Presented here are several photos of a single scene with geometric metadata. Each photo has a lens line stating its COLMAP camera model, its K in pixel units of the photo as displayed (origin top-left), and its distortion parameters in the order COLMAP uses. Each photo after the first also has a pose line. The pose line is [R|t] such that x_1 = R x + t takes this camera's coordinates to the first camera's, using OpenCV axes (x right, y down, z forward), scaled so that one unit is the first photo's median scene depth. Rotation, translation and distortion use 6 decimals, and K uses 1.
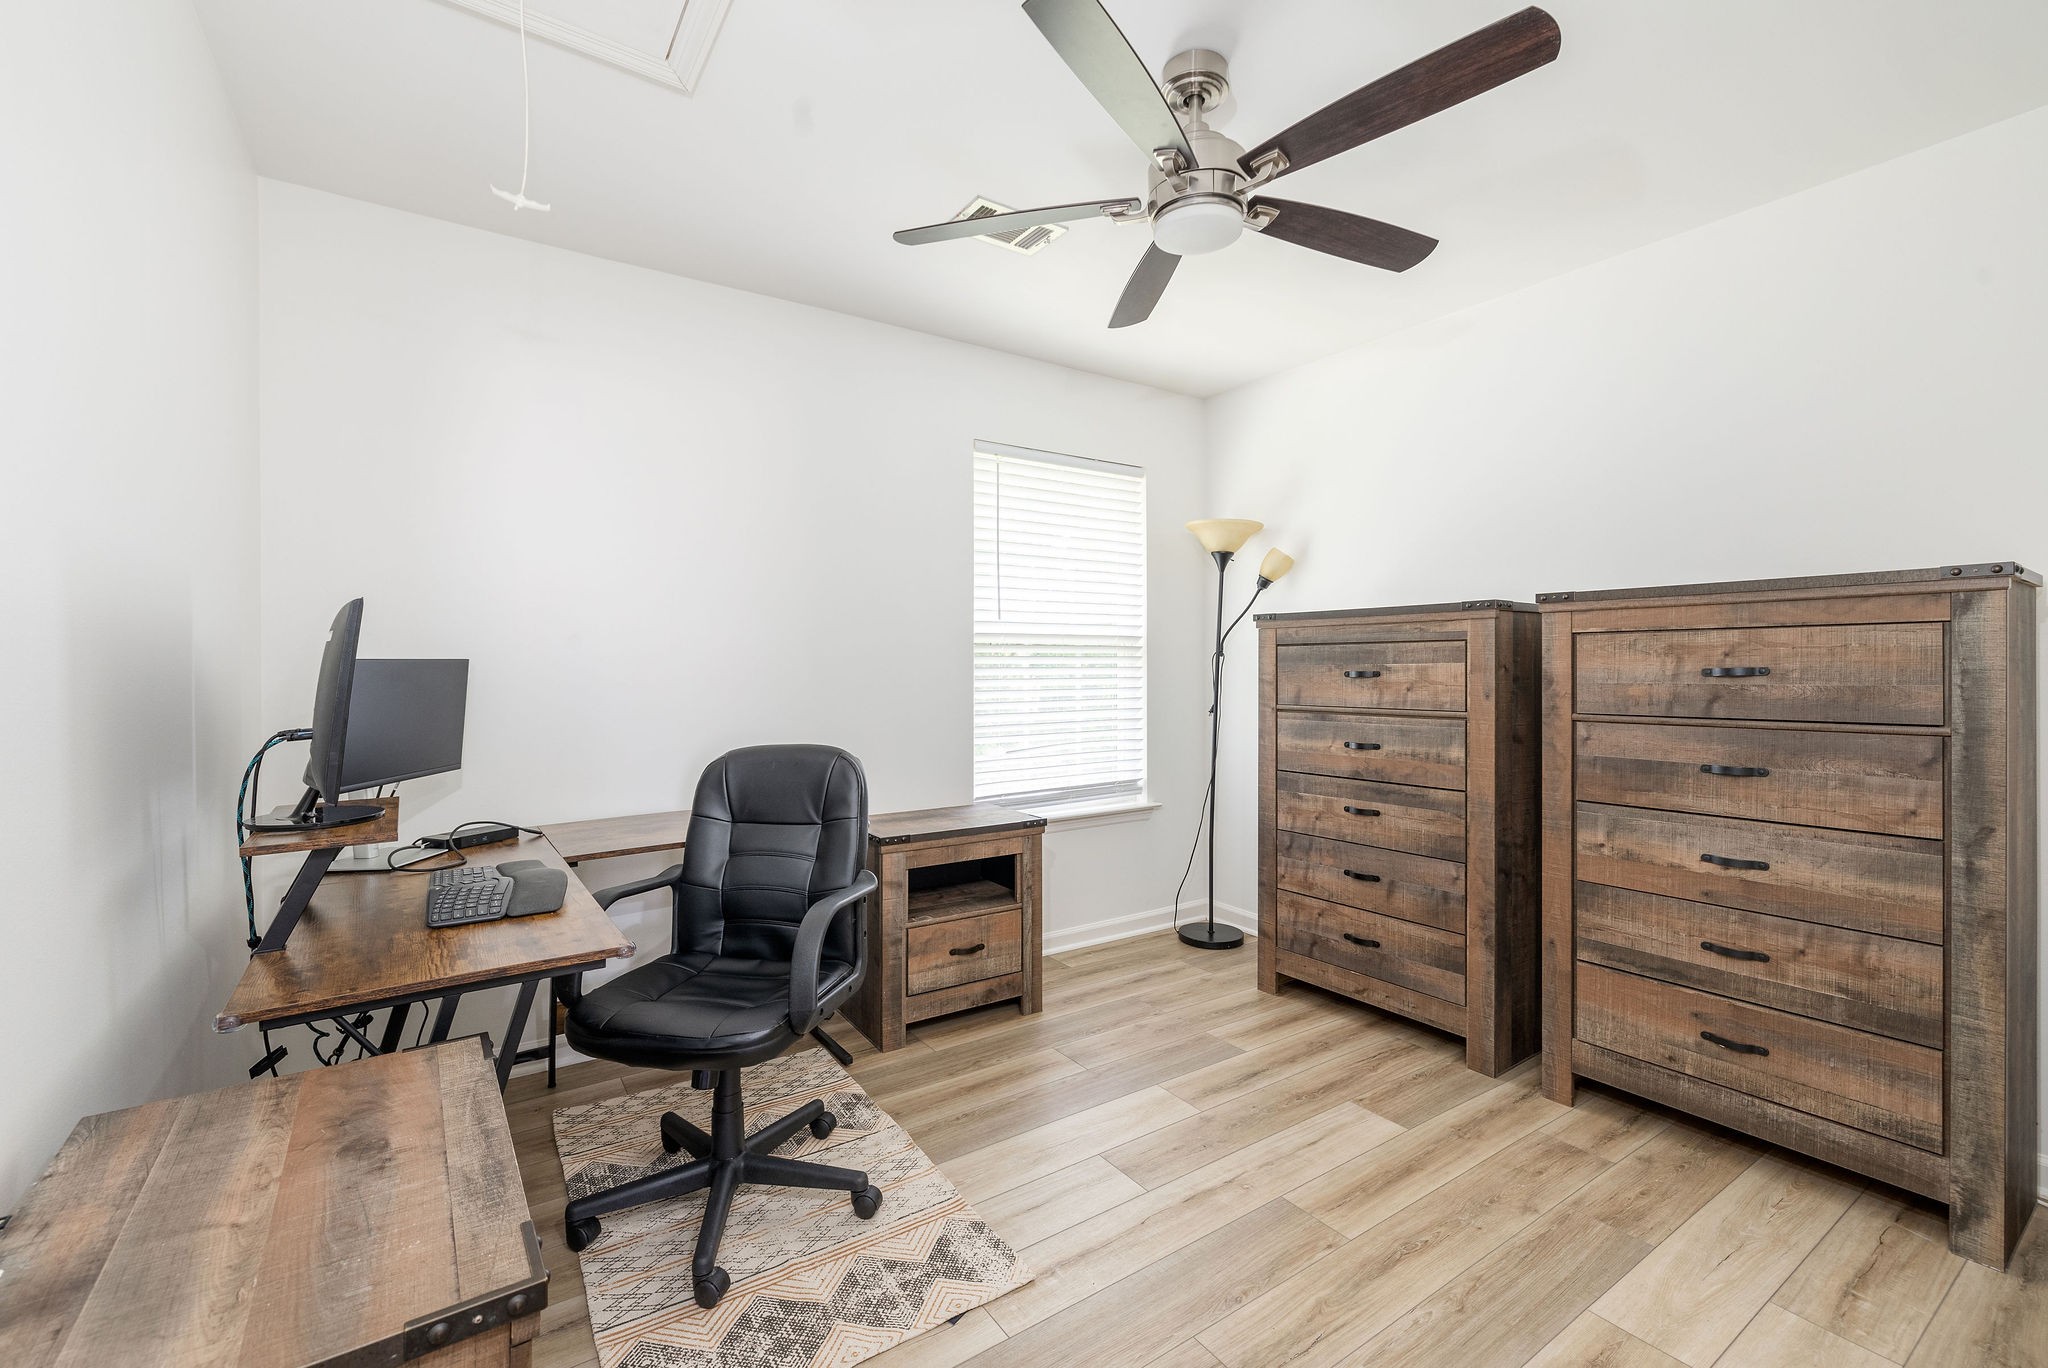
lens RADIAL K [[862.2, 0, 1015.4], [0, 862.2, 670.4], [0, 0, 1]] dist [-0.002863, 0.000411]
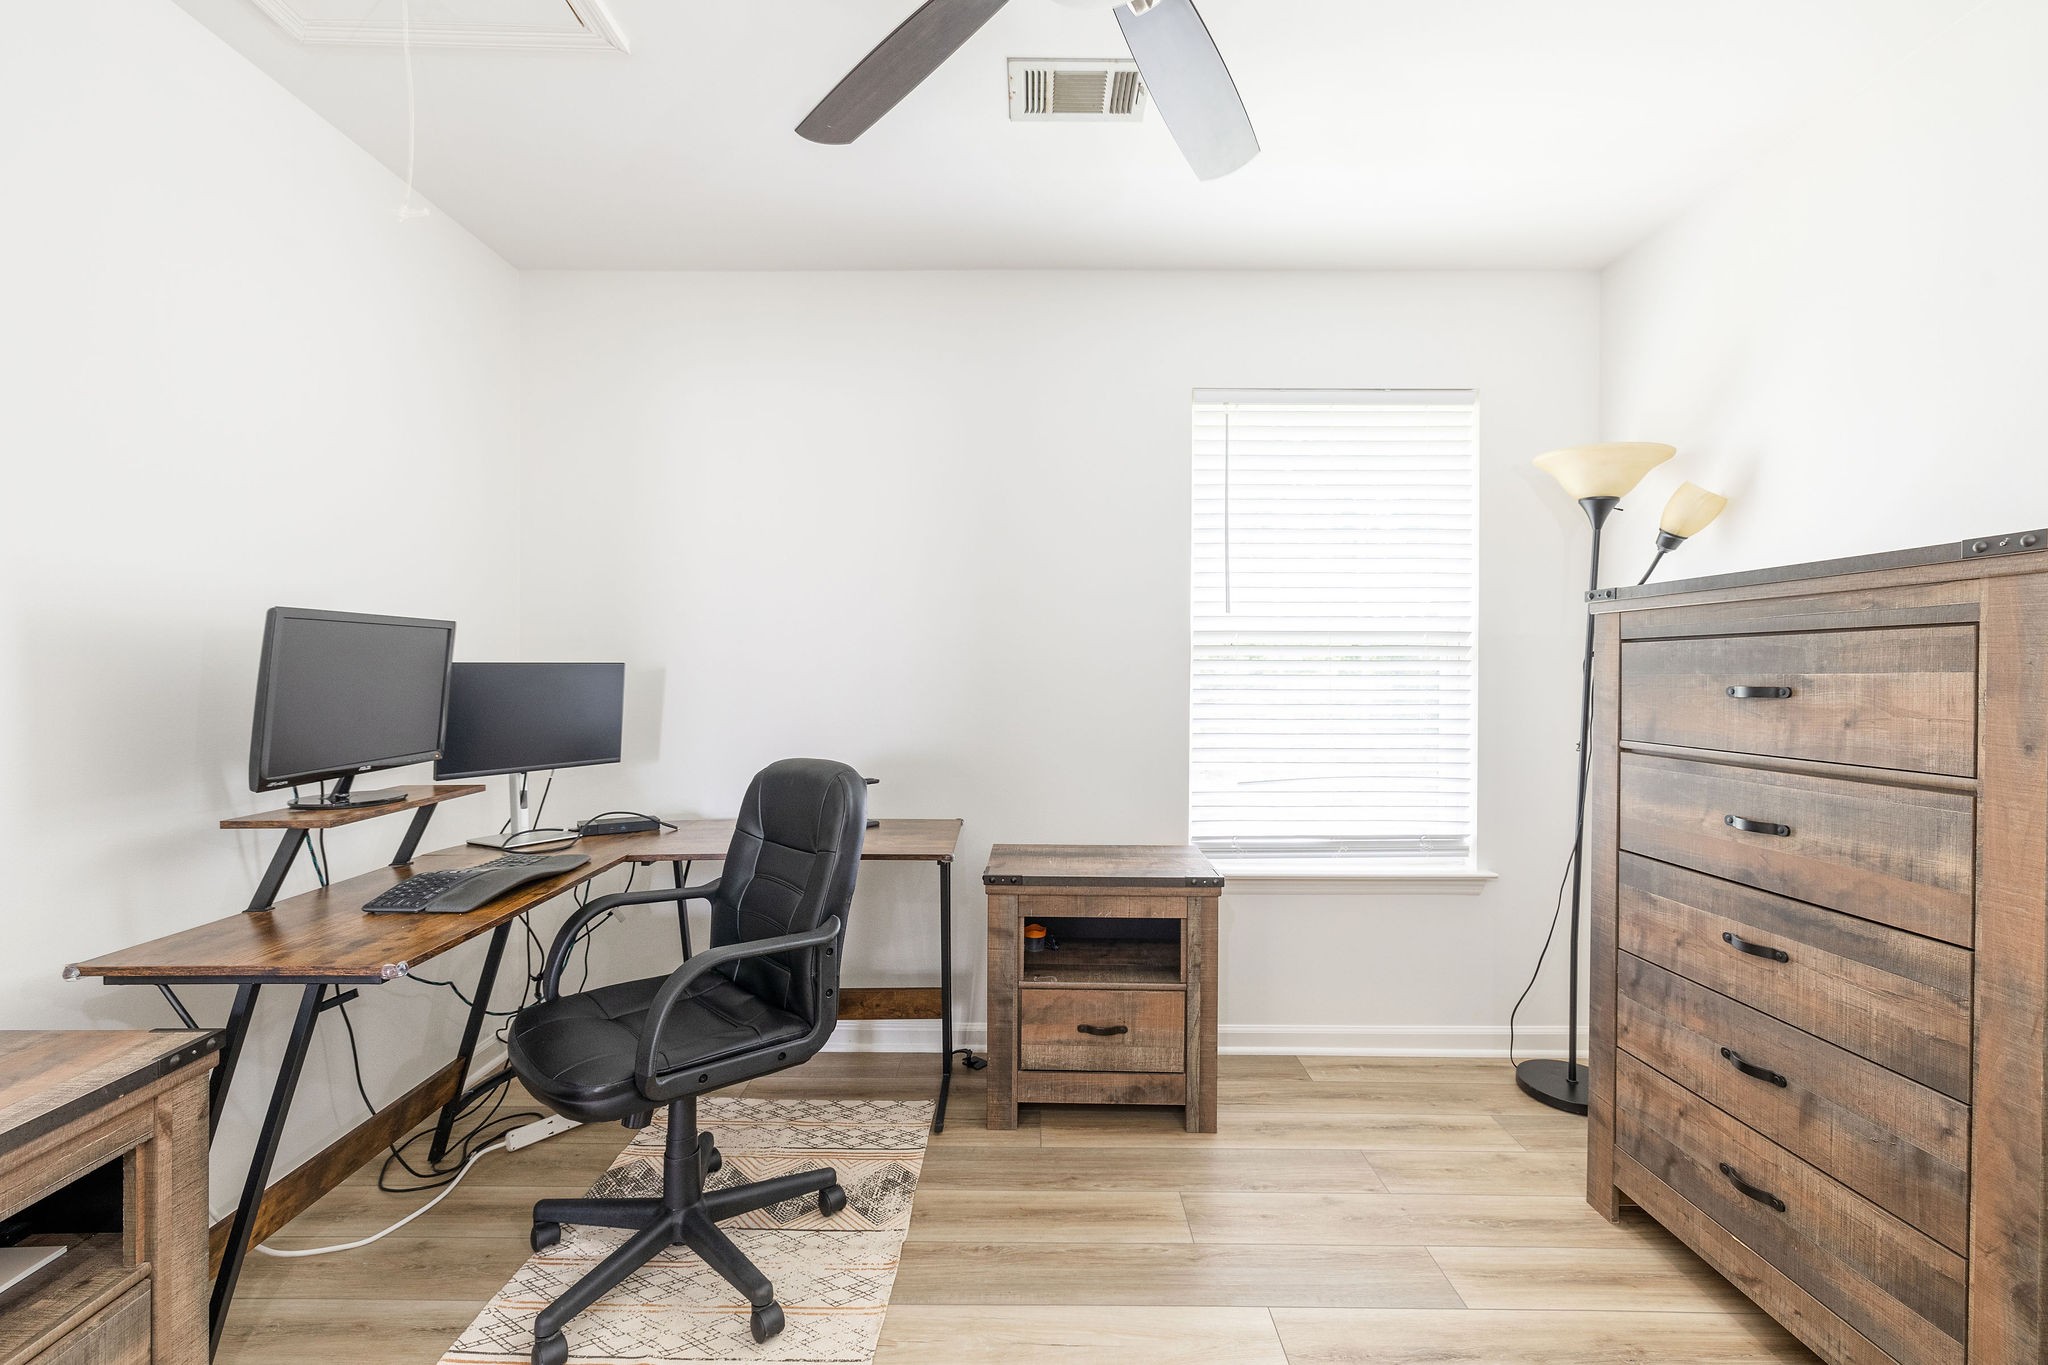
lens RADIAL K [[857.1, 0, 1023.6], [0, 857.1, 676.0], [0, 0, 1]] dist [-0.002839, -0.000010]
pose [[0.830513, 0.009583, -0.556917, 0.317021], [-0.009331, 0.999951, 0.003292, -0.003335], [0.556922, 0.002462, 0.830561, 0.300273]]
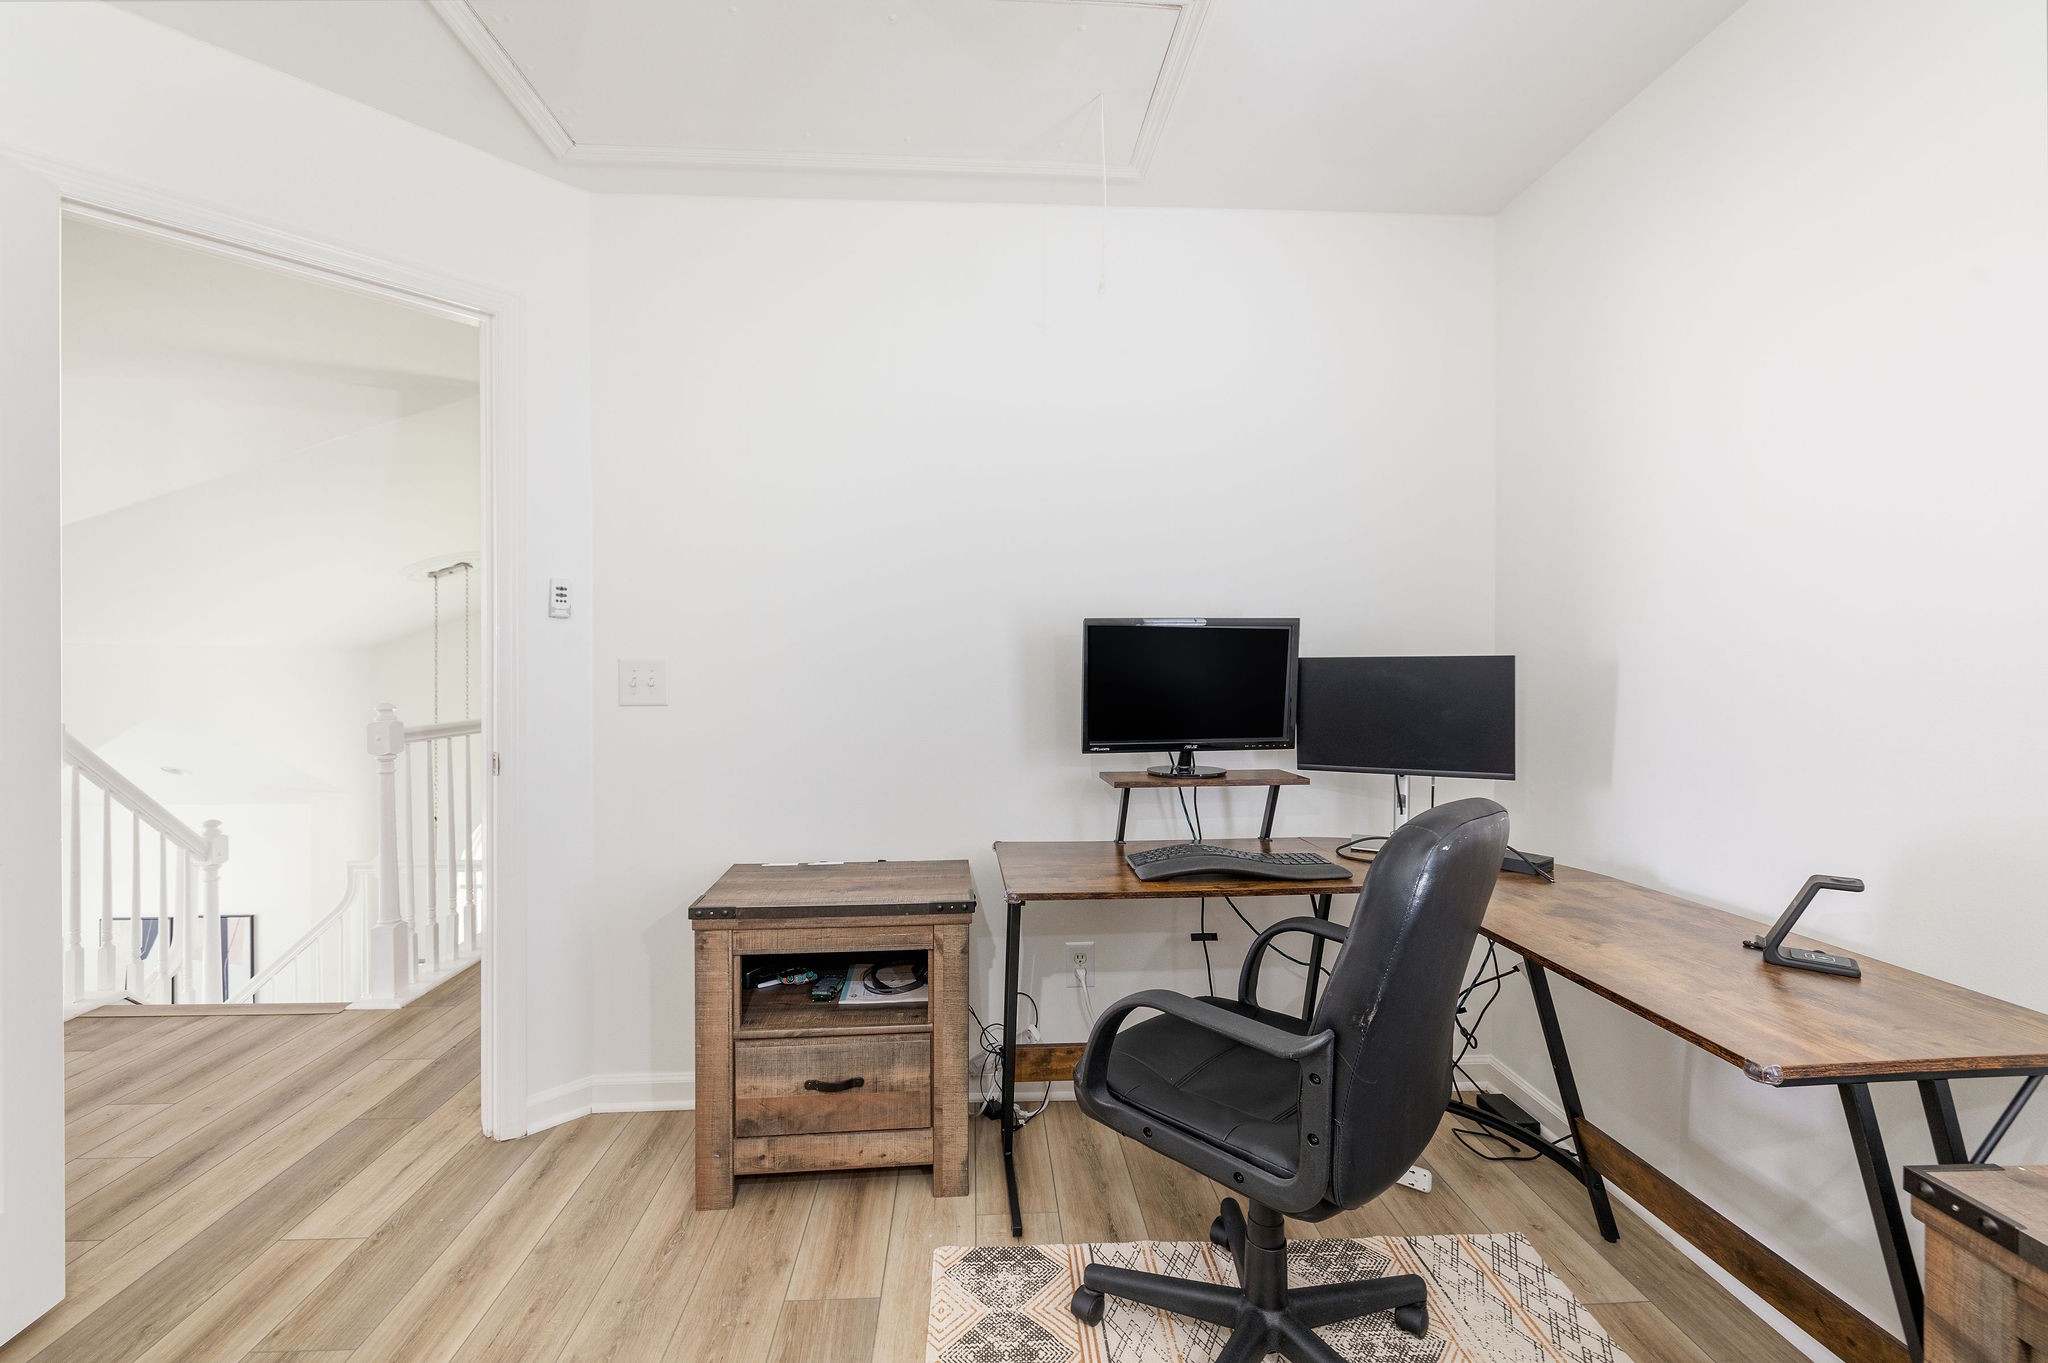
lens RADIAL K [[857.1, 0, 1013.9], [0, 857.1, 680.2], [0, 0, 1]] dist [-0.002839, -0.000010]
pose [[-0.506065, 0.018055, -0.862306, 0.286807], [-0.006167, 0.999680, 0.024550, -0.004146], [0.862473, 0.017742, -0.505792, 0.797129]]
